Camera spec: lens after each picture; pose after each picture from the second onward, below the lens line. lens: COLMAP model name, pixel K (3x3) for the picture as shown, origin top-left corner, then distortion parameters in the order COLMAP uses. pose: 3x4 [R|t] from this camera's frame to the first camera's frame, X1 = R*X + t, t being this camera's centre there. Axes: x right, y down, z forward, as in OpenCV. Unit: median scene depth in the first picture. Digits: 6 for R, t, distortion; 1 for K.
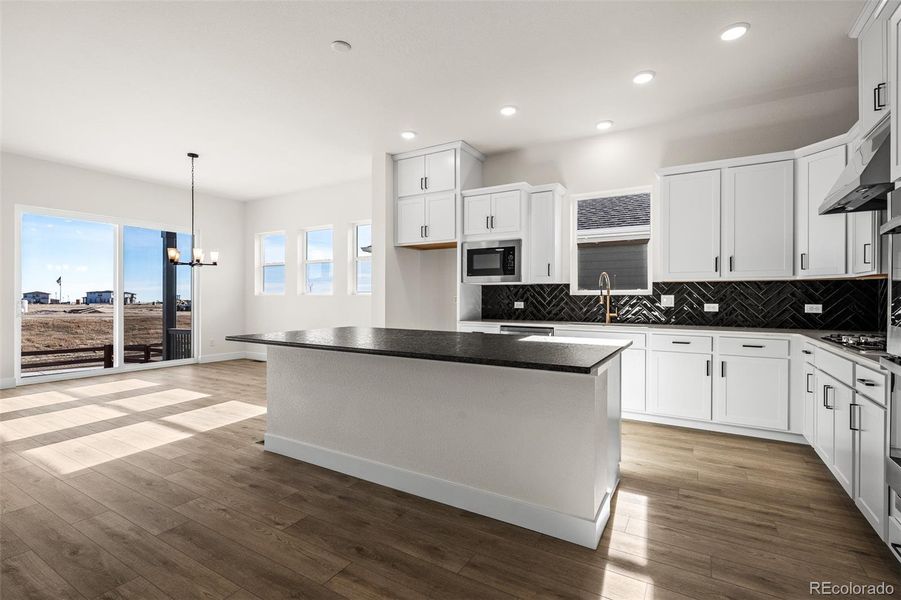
lens RADIAL K [[420.6, 0, 454.8], [0, 420.6, 295.3], [0, 0, 1]] dist [0.004752, -0.001590]
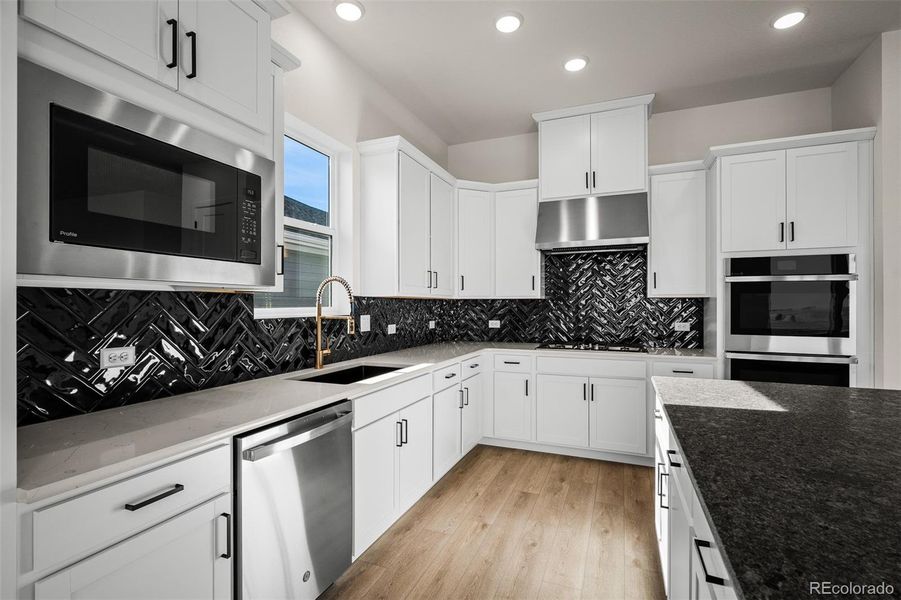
lens RADIAL K [[420.6, 0, 449.0], [0, 420.6, 303.0], [0, 0, 1]] dist [0.004752, -0.001590]
pose [[-0.134704, 0.003413, 0.990880, -0.202890], [-0.001774, 0.999992, -0.003685, -0.016869], [-0.990884, -0.002255, -0.134697, 0.906175]]
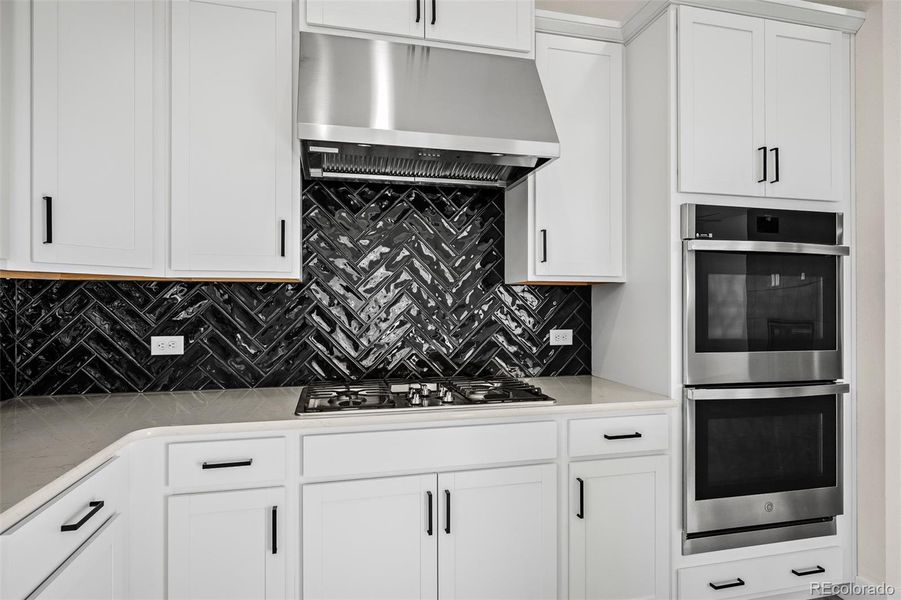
lens RADIAL K [[520.2, 0, 455.4], [0, 520.2, 297.7], [0, 0, 1]] dist [-0.001008, 0.005019]
pose [[-0.690251, 0.009499, 0.723507, 0.225395], [-0.001615, 0.999891, -0.014668, -0.008515], [-0.723568, -0.011294, -0.690161, 0.807095]]
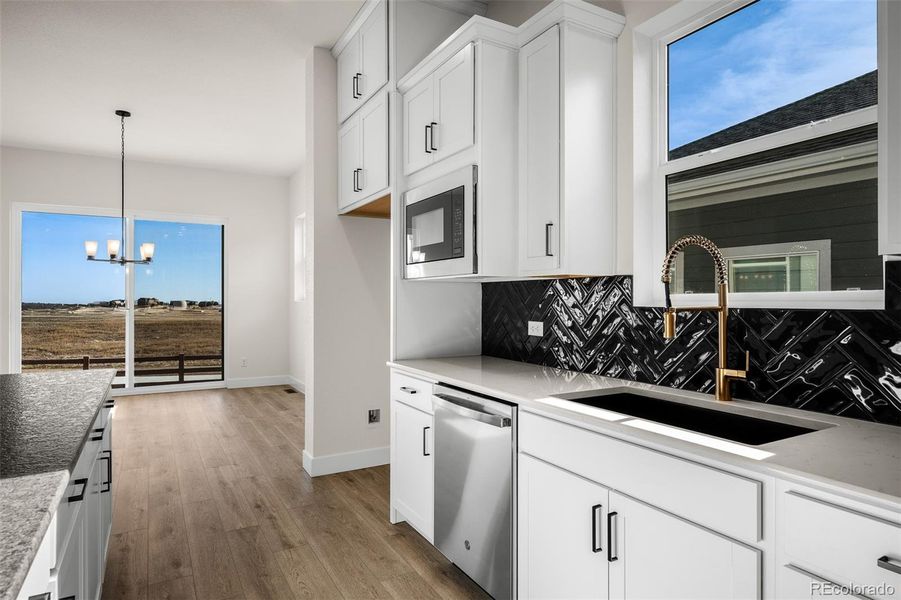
lens RADIAL K [[520.2, 0, 452.8], [0, 520.2, 298.1], [0, 0, 1]] dist [-0.001008, 0.005019]
pose [[0.870058, -0.002817, -0.492941, 0.380905], [0.003422, 0.999994, 0.000326, -0.008917], [0.492937, -0.001971, 0.870063, 0.567933]]
